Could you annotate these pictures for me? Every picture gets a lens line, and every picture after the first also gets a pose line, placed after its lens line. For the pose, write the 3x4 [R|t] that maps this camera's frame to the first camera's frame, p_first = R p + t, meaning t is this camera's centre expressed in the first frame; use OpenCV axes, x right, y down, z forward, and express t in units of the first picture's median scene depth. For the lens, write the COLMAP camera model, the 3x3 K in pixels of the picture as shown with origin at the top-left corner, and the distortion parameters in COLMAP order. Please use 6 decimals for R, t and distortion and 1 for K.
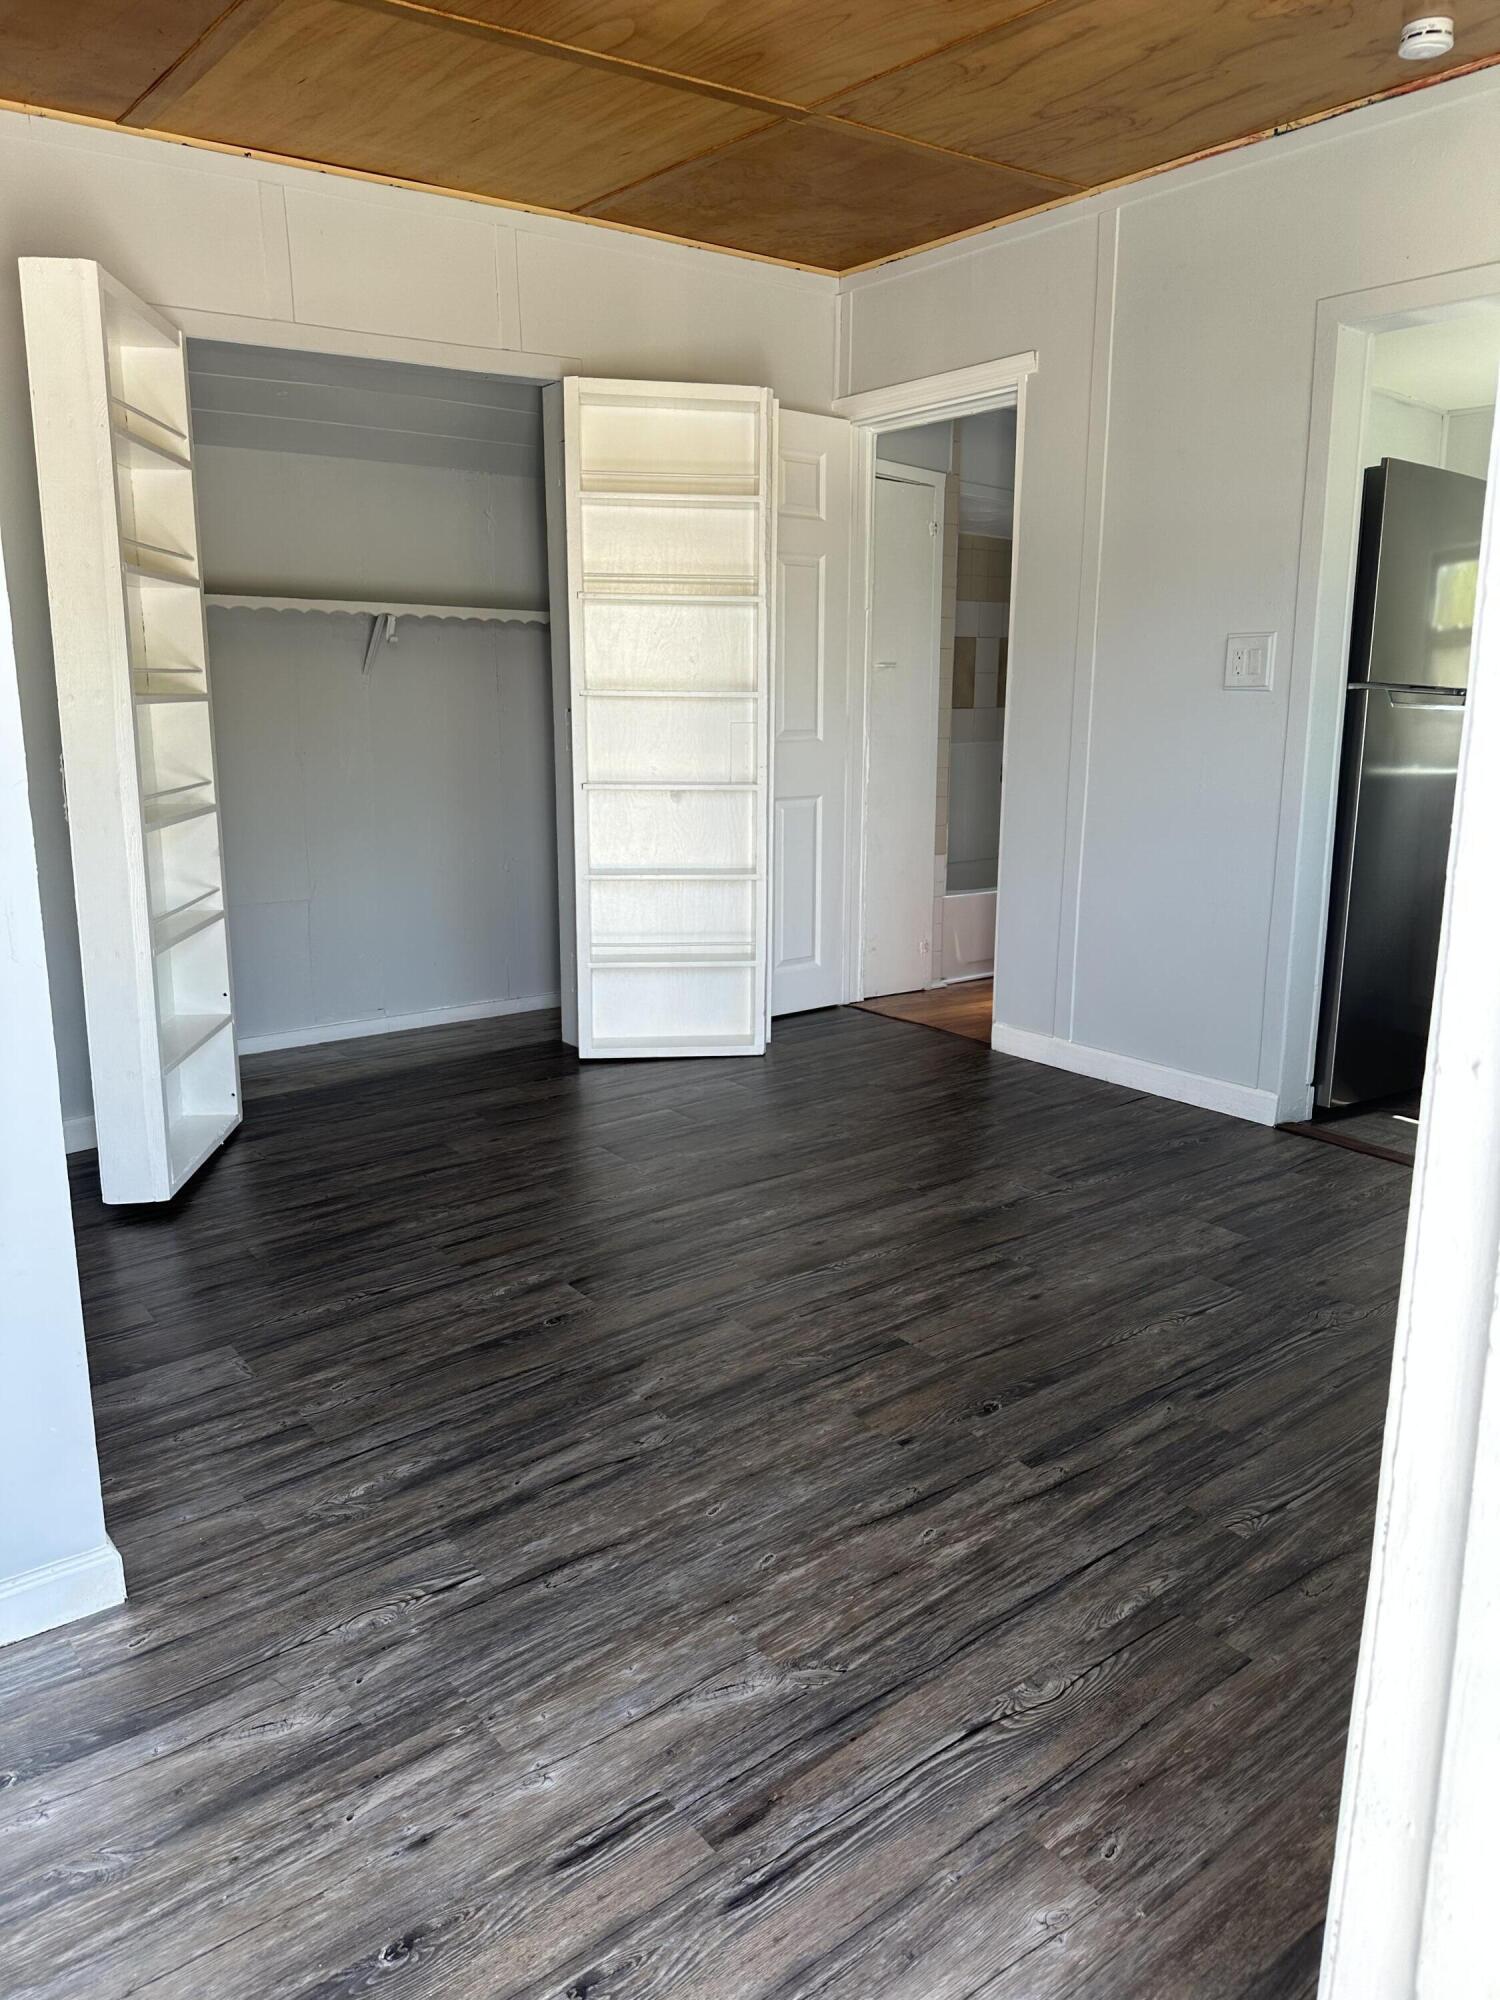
lens RADIAL K [[1413.5, 0, 756.7], [0, 1413.5, 1004.9], [0, 0, 1]] dist [-0.001316, -0.011923]
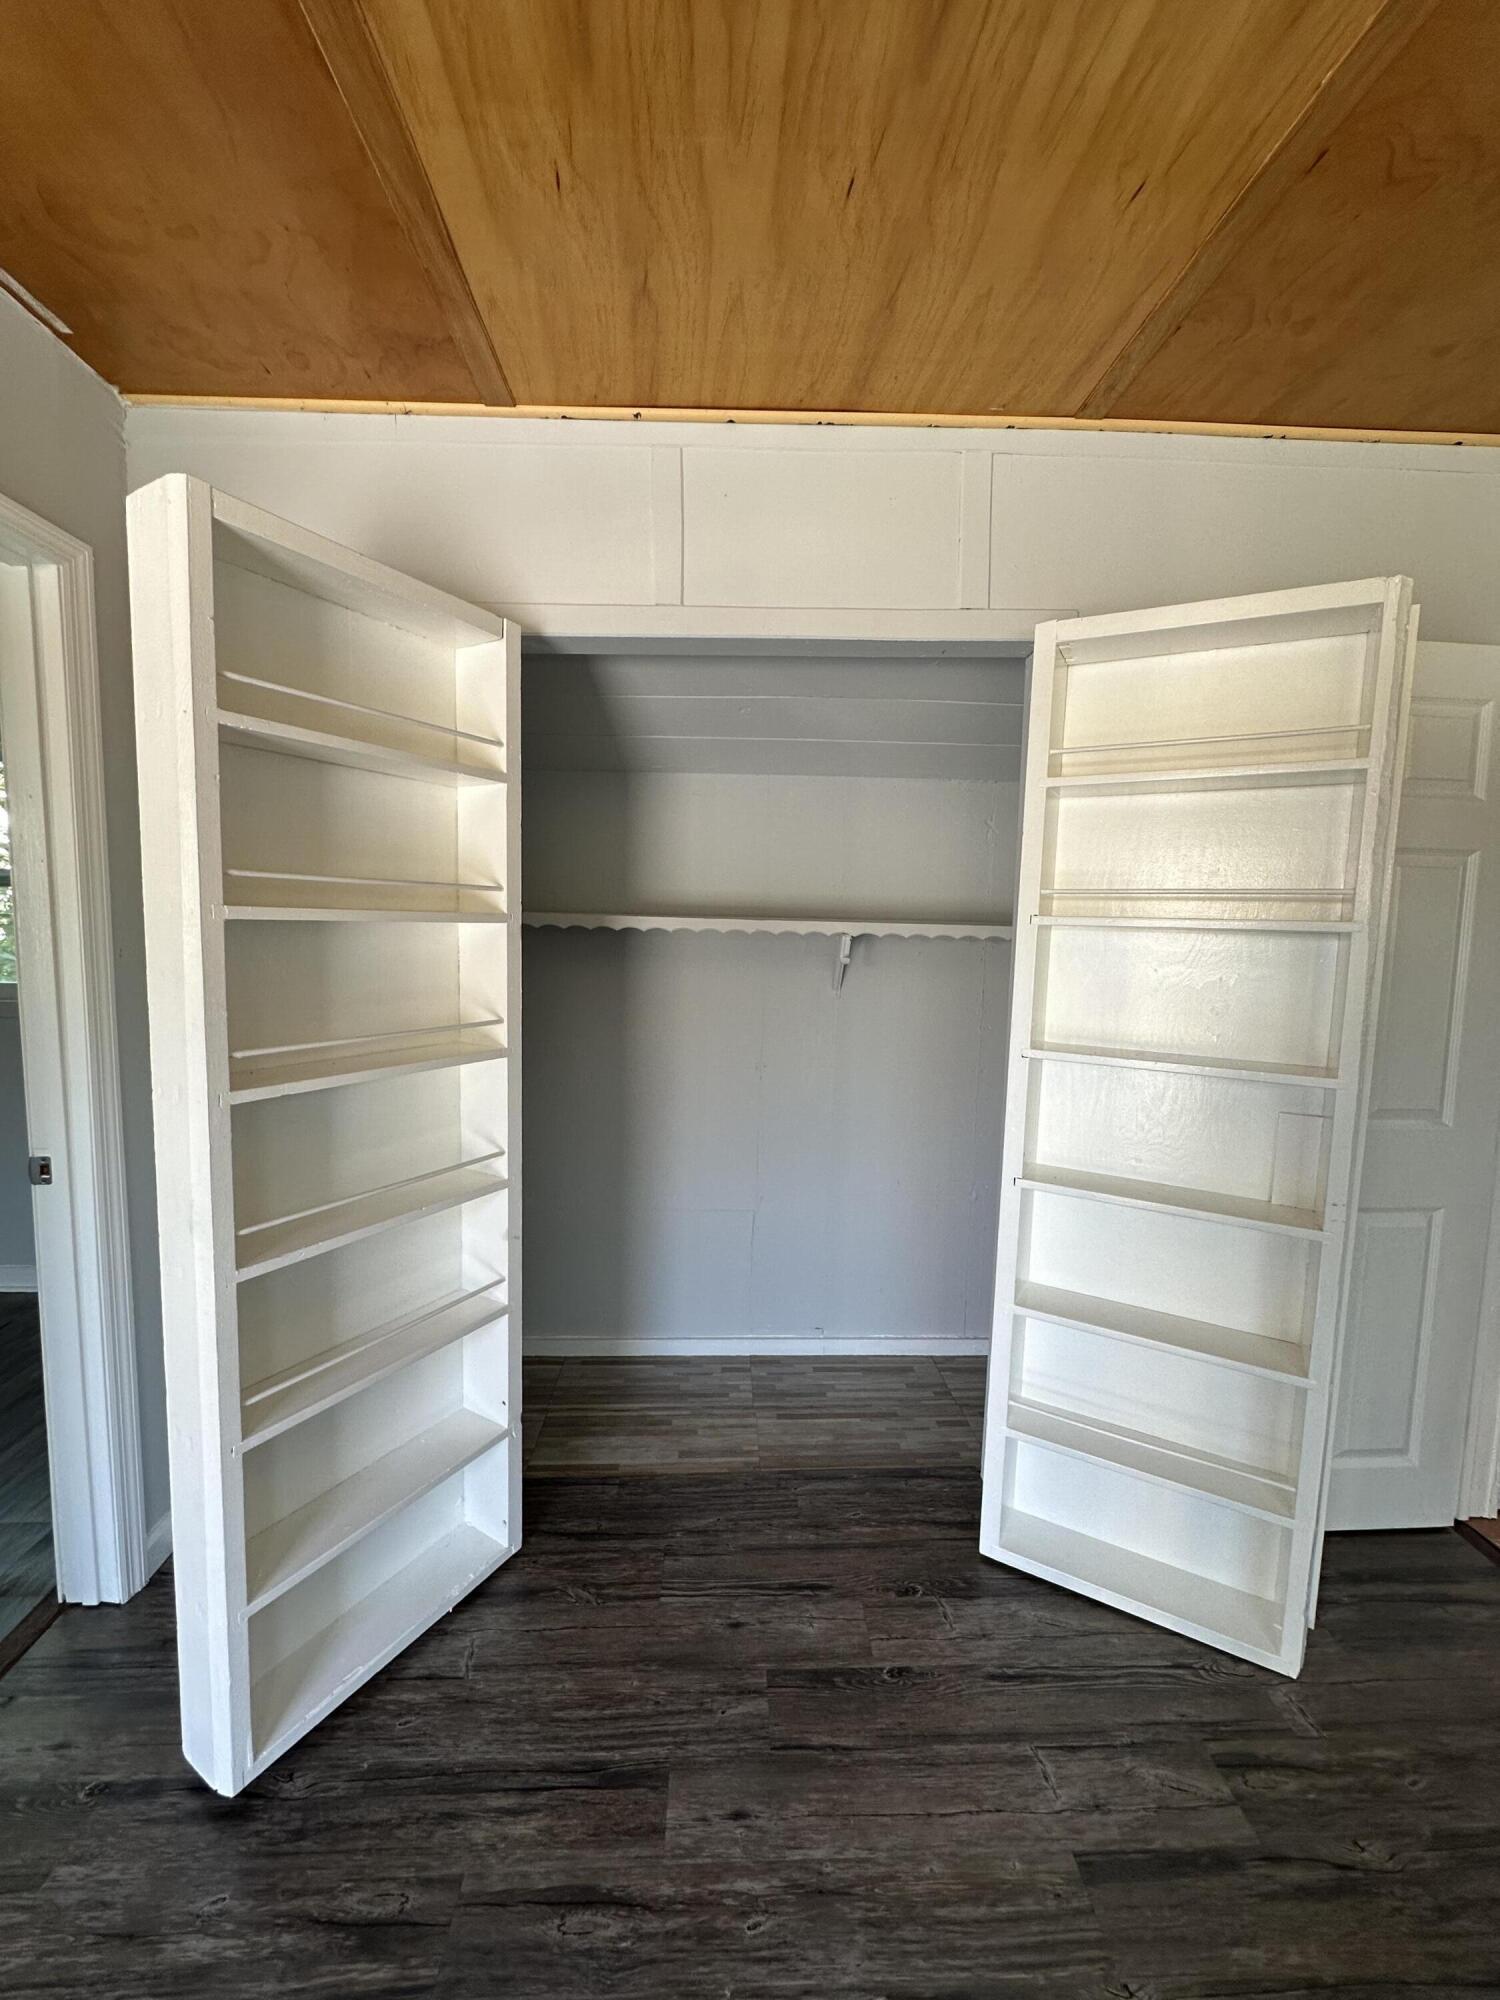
lens RADIAL K [[799.0, 0, 751.9], [0, 799.0, 1002.1], [0, 0, 1]] dist [-0.002406, -0.000632]
pose [[0.810622, 0.069682, -0.581409, -0.005968], [-0.145238, 0.985795, -0.084349, -0.196416], [0.567273, 0.152818, 0.809227, 0.602981]]
